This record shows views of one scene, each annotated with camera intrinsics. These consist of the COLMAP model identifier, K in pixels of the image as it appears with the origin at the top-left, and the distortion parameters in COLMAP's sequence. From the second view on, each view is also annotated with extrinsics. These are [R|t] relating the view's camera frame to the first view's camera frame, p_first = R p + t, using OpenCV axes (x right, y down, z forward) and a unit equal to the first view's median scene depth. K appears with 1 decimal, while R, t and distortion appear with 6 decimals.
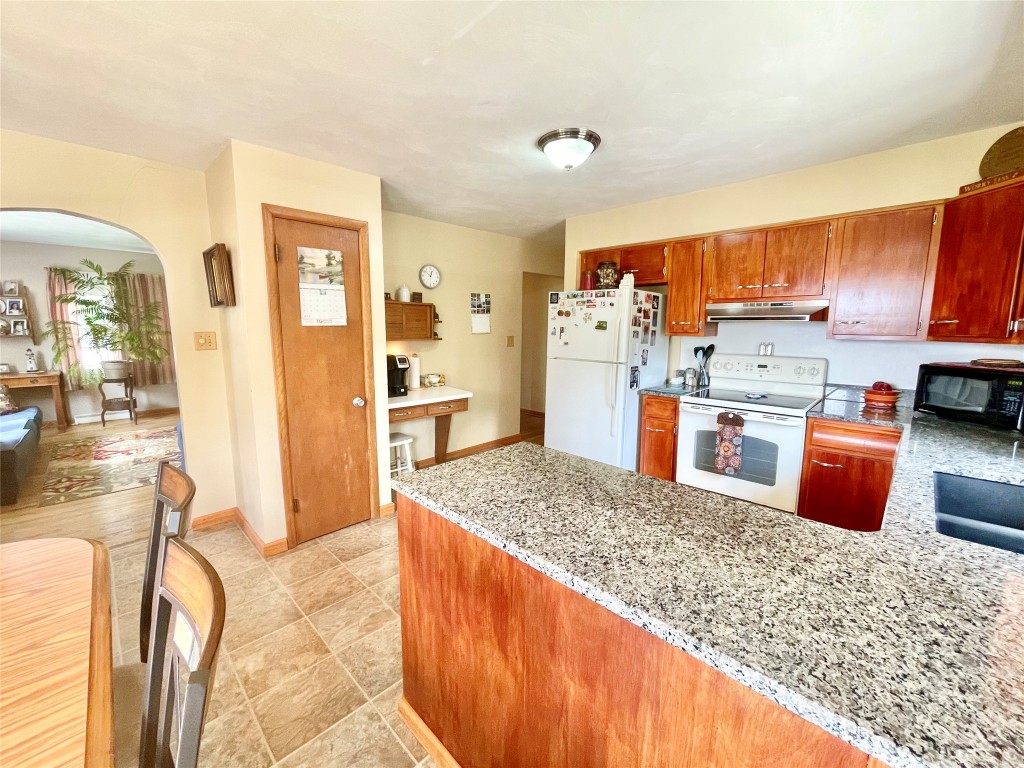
lens RADIAL K [[418.8, 0, 514.8], [0, 418.8, 386.8], [0, 0, 1]] dist [-0.007142, 0.001687]
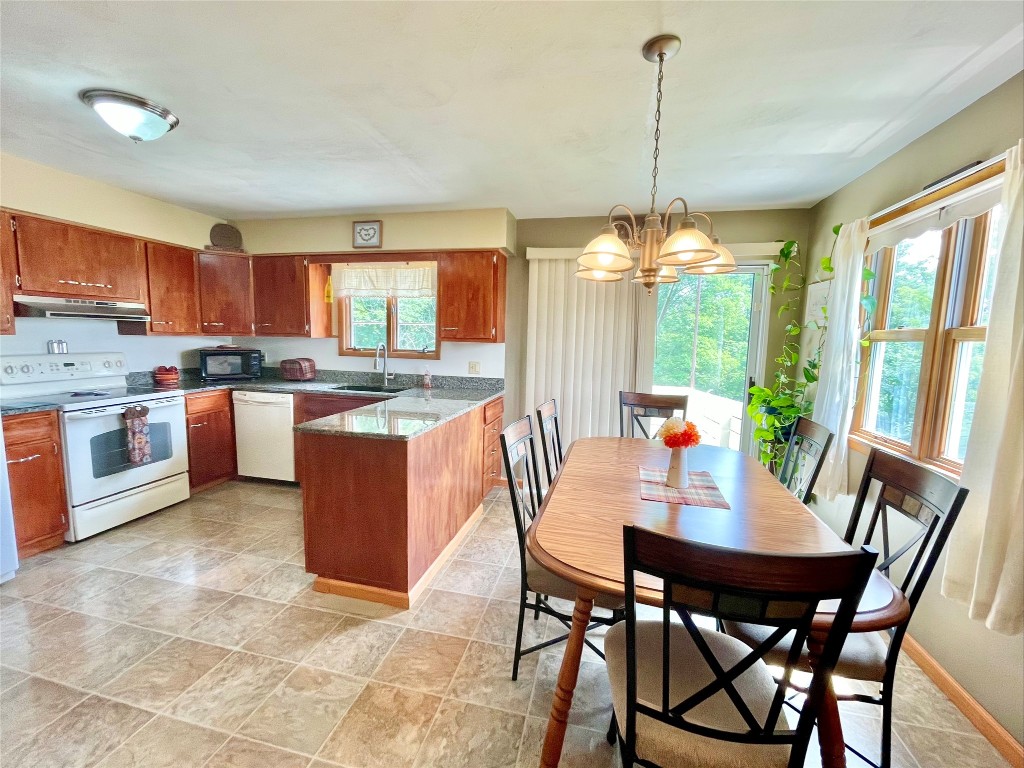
lens RADIAL K [[418.8, 0, 504.1], [0, 418.8, 384.1], [0, 0, 1]] dist [-0.007142, 0.001687]
pose [[-0.507571, -0.115133, 0.853883, -0.821219], [0.096738, 0.977151, 0.189258, -0.098720], [-0.856162, 0.178665, -0.484835, 0.673695]]
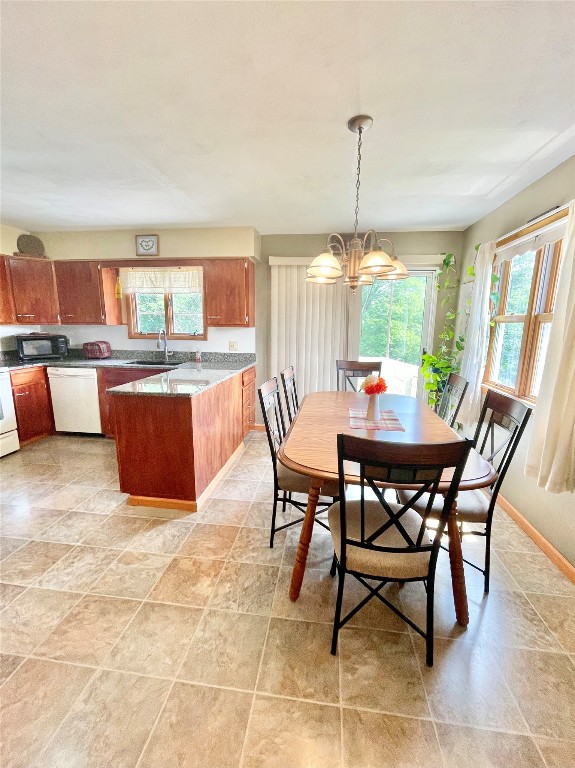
lens RADIAL K [[314.1, 0, 285.7], [0, 314.1, 382.5], [0, 0, 1]] dist [-0.007142, 0.001687]
pose [[-0.597668, -0.162266, 0.785152, -0.872107], [0.099346, 0.956769, 0.273357, -0.105684], [-0.795565, 0.241379, -0.555709, 0.719451]]
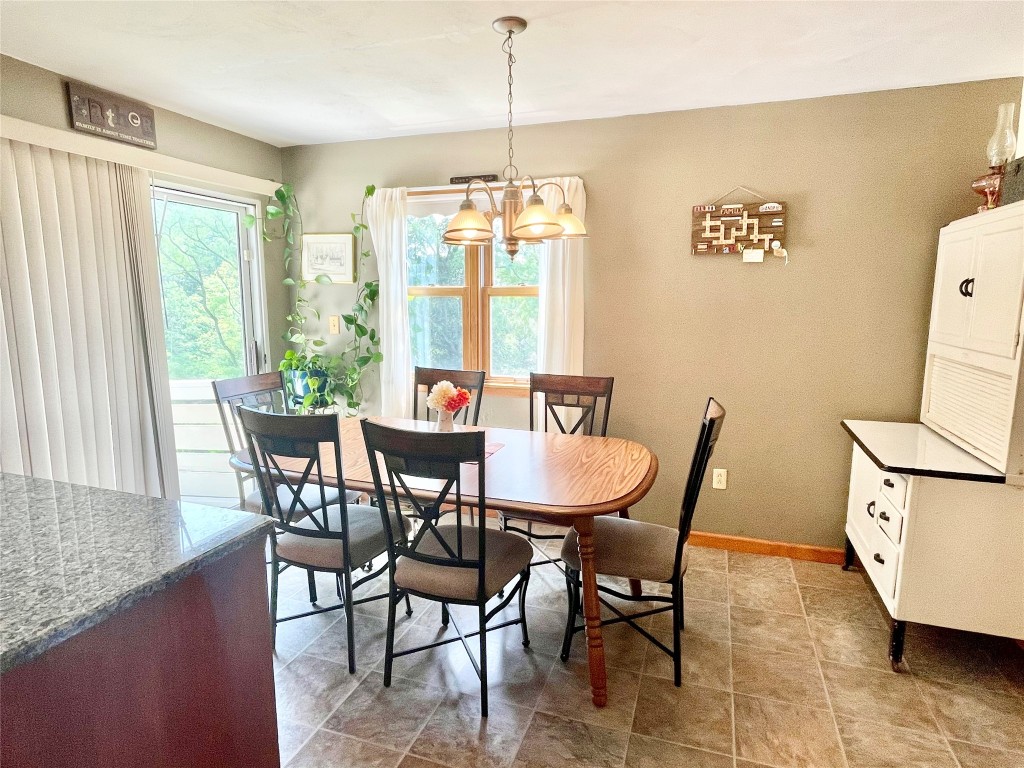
lens RADIAL K [[595.8, 0, 513.0], [0, 595.8, 379.9], [0, 0, 1]] dist [-0.002219, -0.001212]
pose [[-0.905055, 0.048602, -0.422509, -0.117876], [-0.072380, 0.961354, 0.265631, -0.151003], [0.419091, 0.270992, -0.866560, 0.969299]]
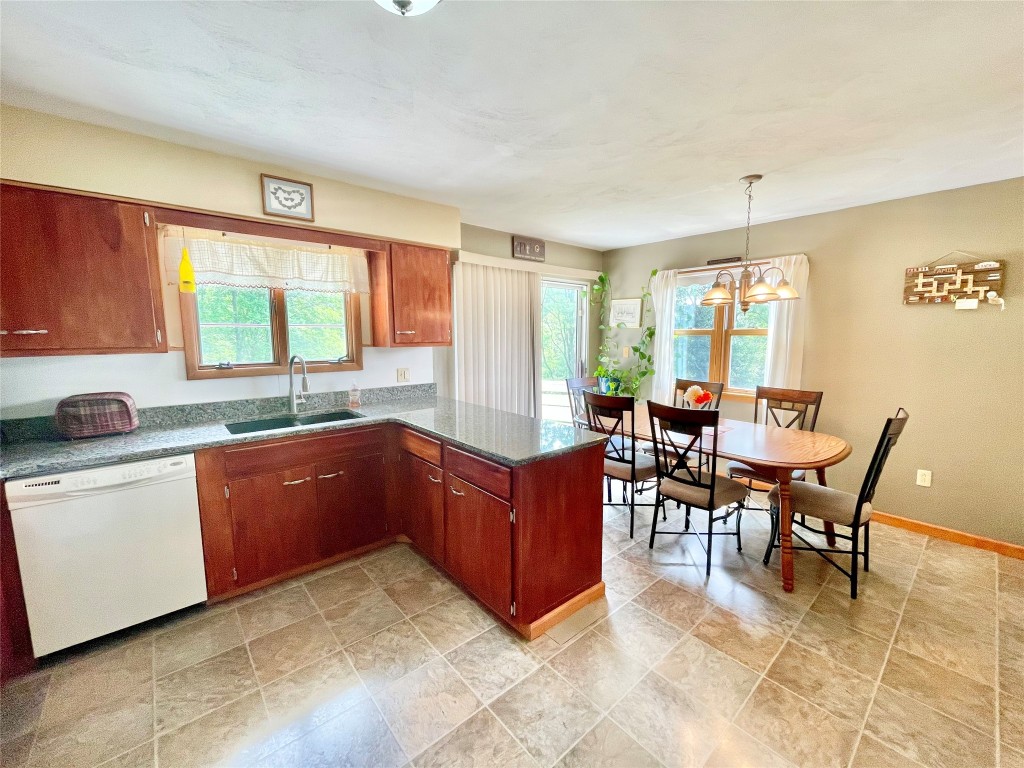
lens RADIAL K [[418.8, 0, 506.4], [0, 418.8, 381.1], [0, 0, 1]] dist [-0.007142, 0.001687]
pose [[-0.994848, -0.019023, 0.099581, -0.027562], [0.007292, 0.966267, 0.257440, -0.194652], [-0.101119, 0.256840, -0.961149, 1.224468]]
